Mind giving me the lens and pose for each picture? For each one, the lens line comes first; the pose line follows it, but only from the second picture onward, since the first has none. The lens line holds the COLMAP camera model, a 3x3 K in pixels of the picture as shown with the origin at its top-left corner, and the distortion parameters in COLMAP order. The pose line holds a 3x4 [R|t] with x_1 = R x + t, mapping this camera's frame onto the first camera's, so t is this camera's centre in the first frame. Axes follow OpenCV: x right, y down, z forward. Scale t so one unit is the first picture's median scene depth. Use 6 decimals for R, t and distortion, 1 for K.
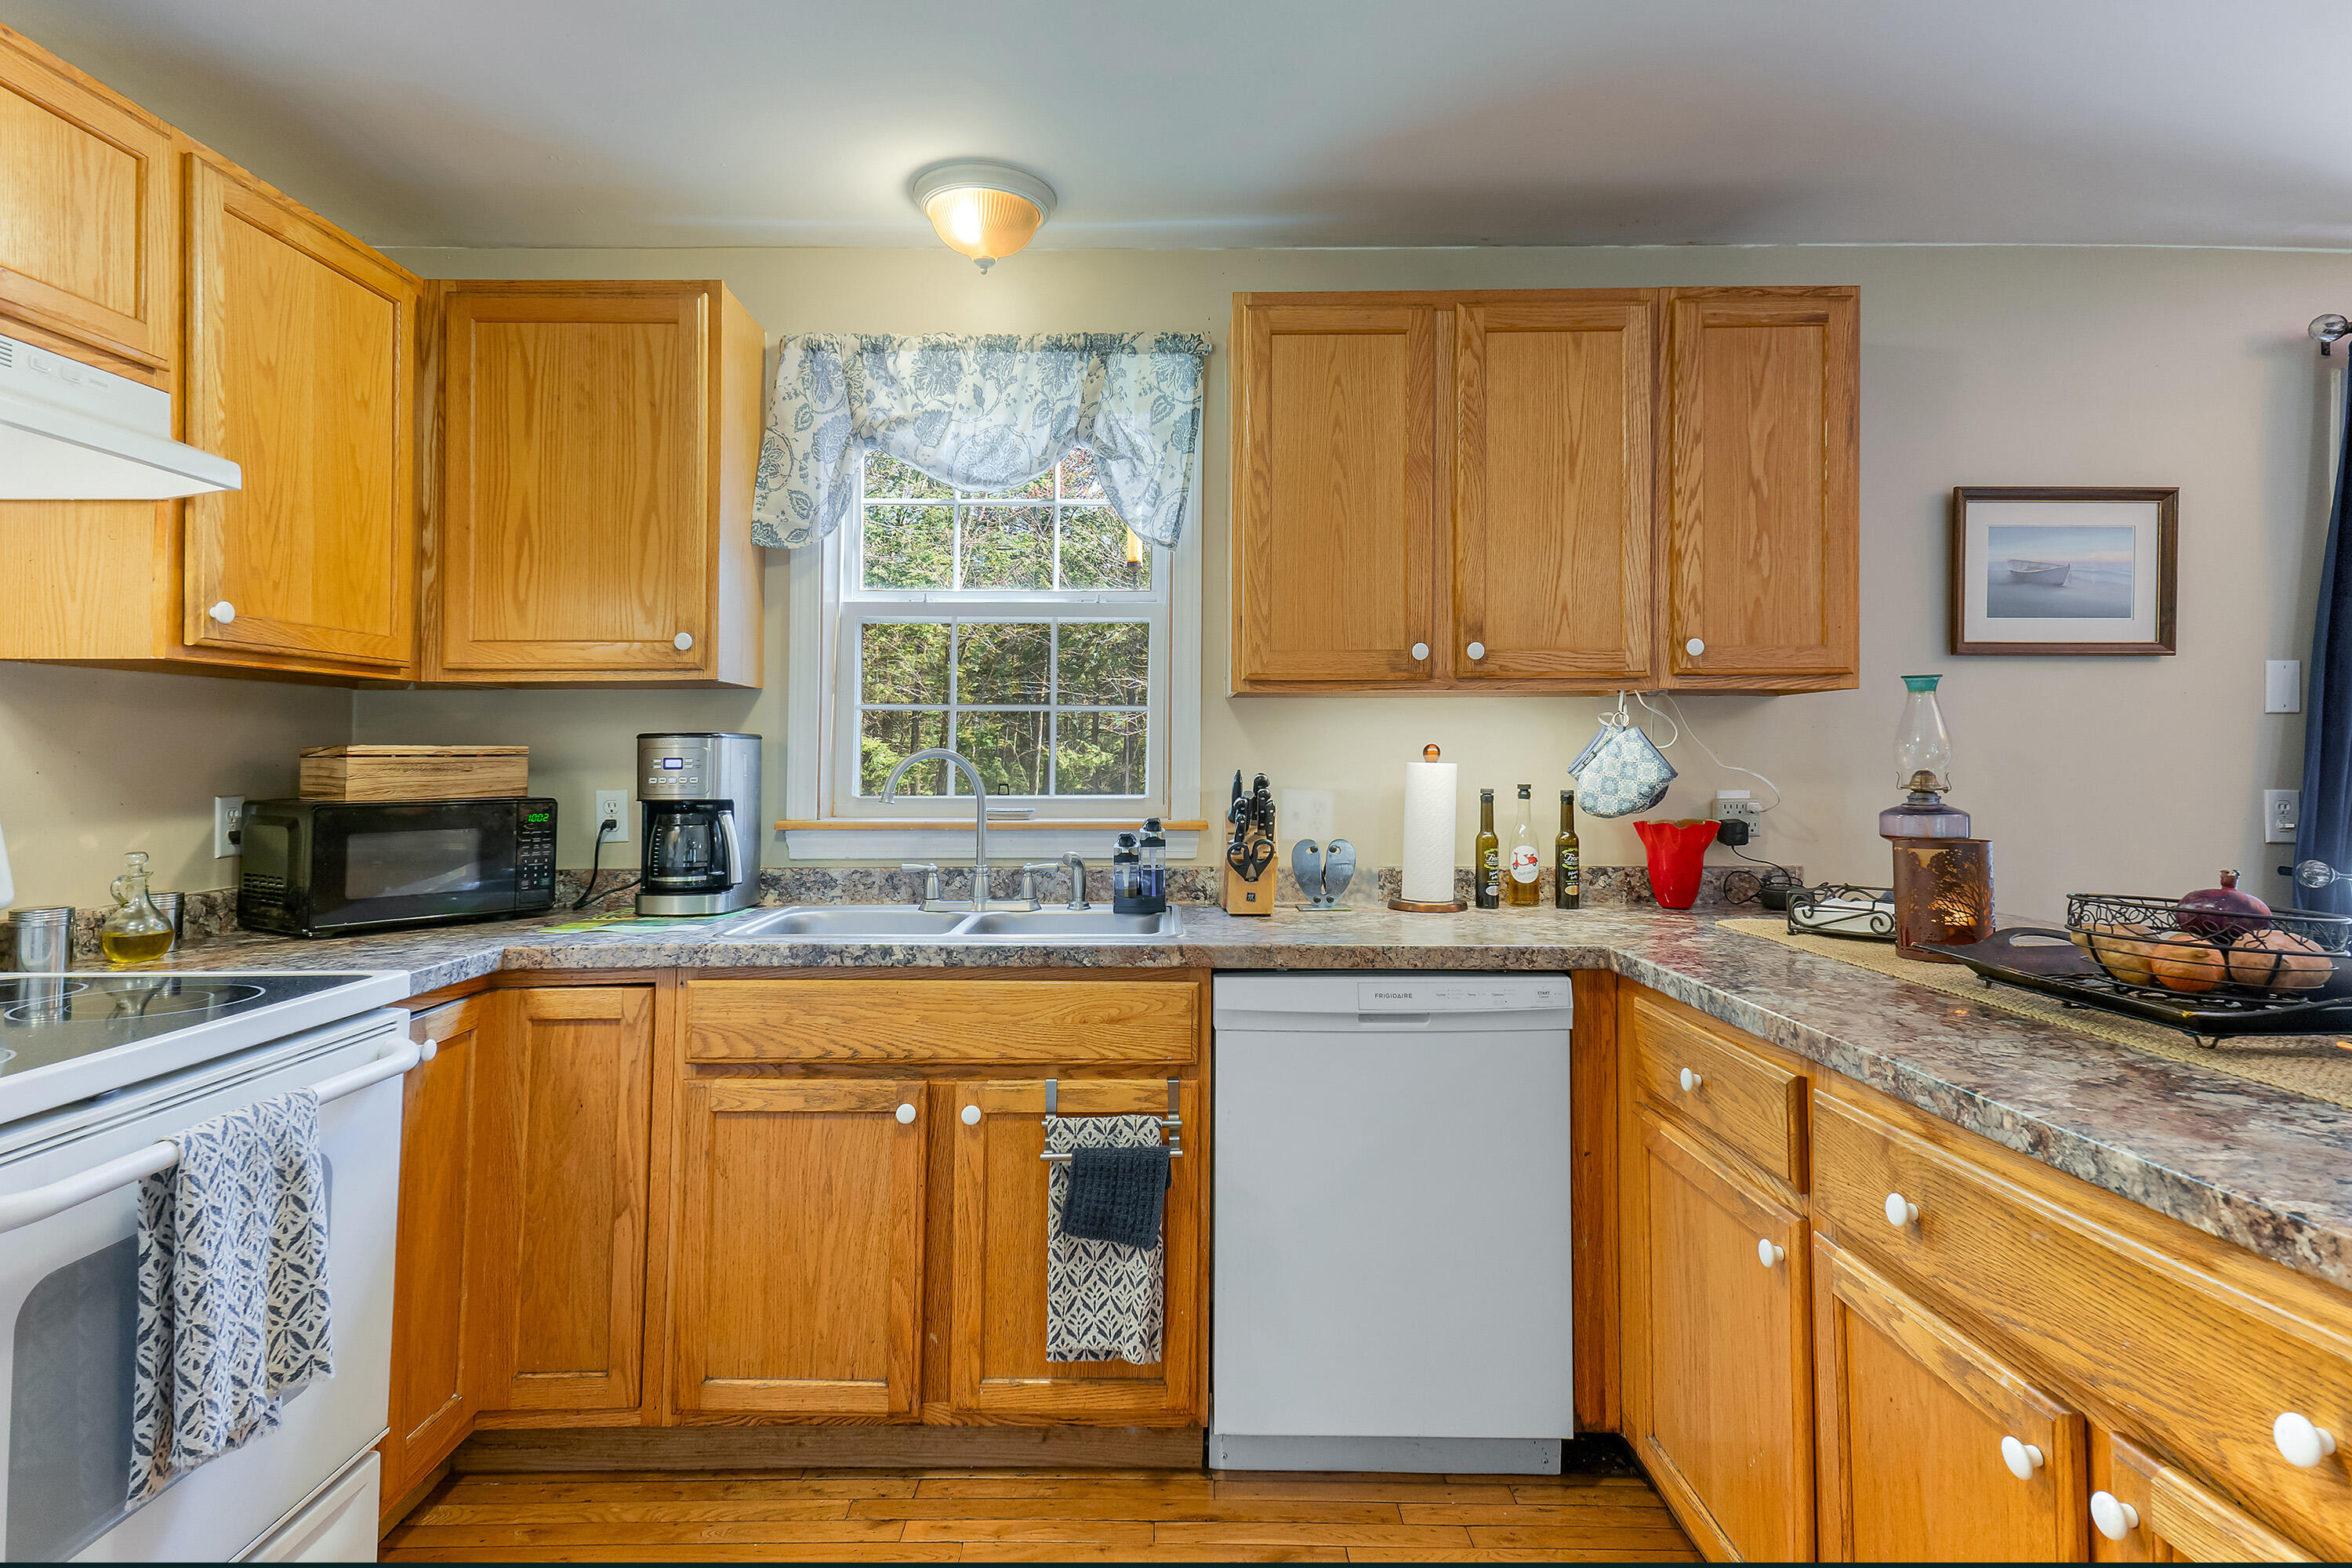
lens RADIAL K [[1315.5, 0, 1166.3], [0, 1315.5, 730.5], [0, 0, 1]] dist [0.037890, 0.000441]
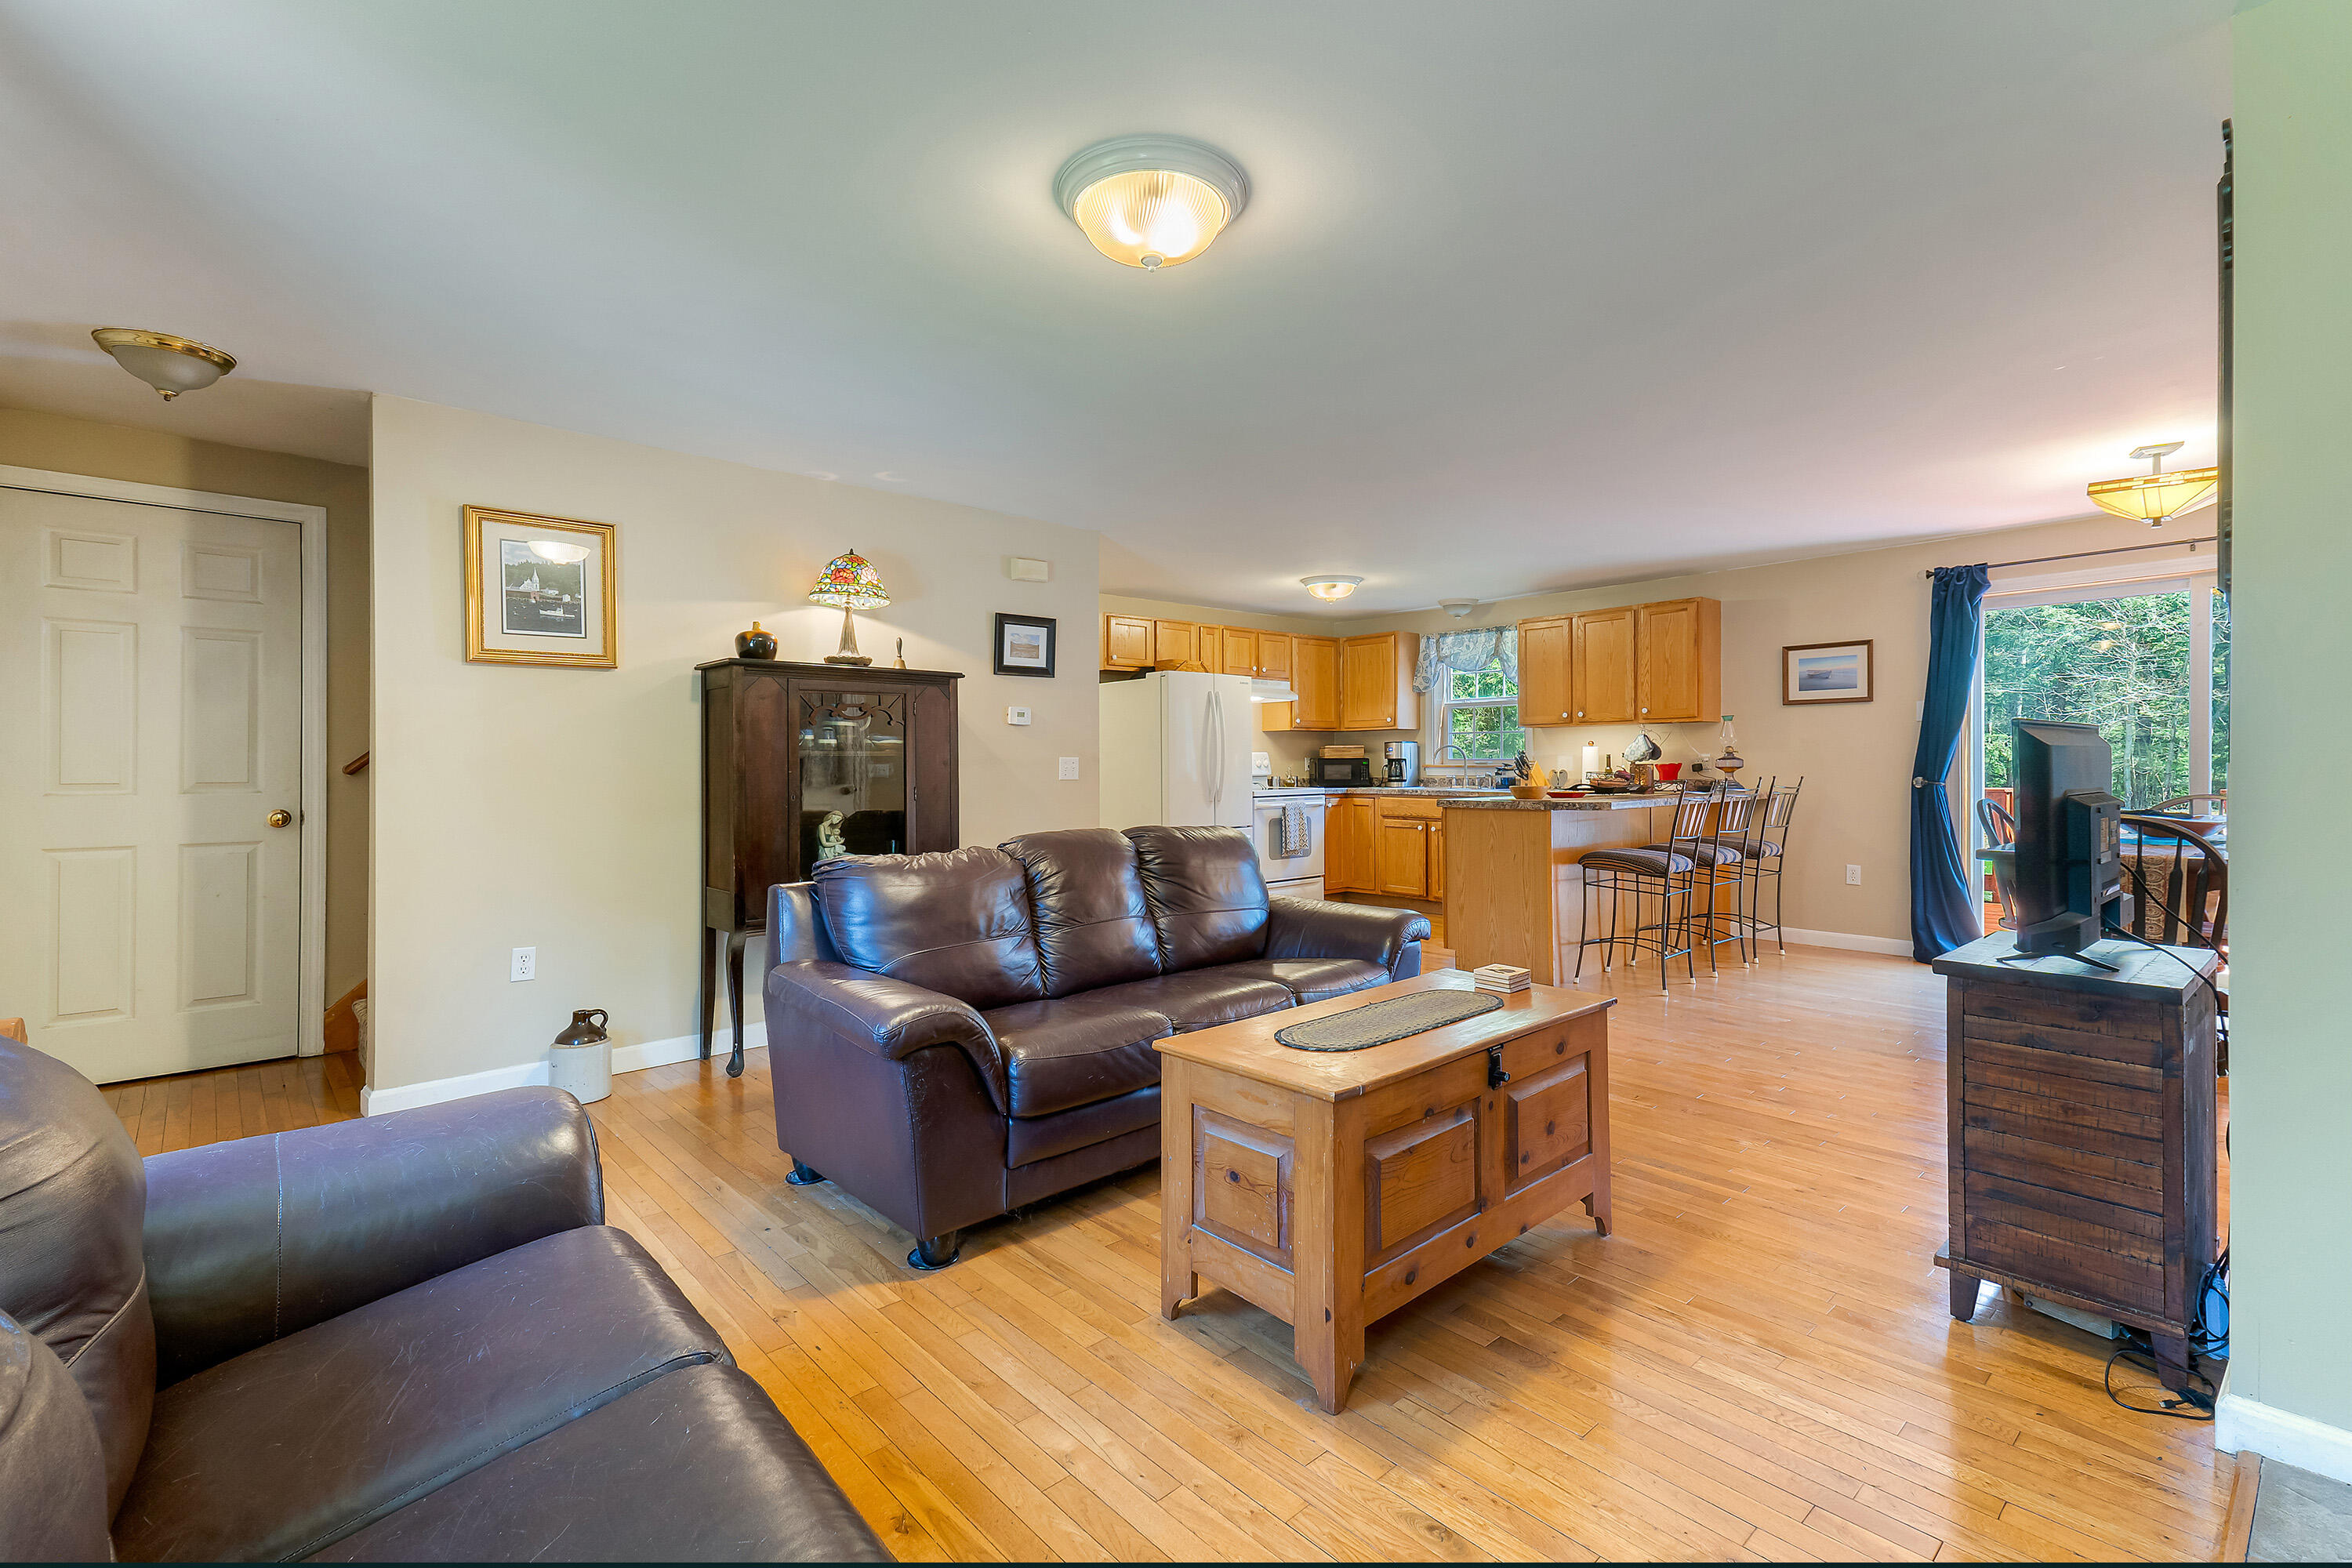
lens RADIAL K [[1058.4, 0, 1160.4], [0, 1058.4, 768.9], [0, 0, 1]] dist [0.003525, 0.000409]
pose [[0.664150, 0.000558, -0.747600, 1.533602], [0.023169, 0.999504, 0.021329, -0.000611], [0.747241, -0.031487, 0.663807, -1.629147]]
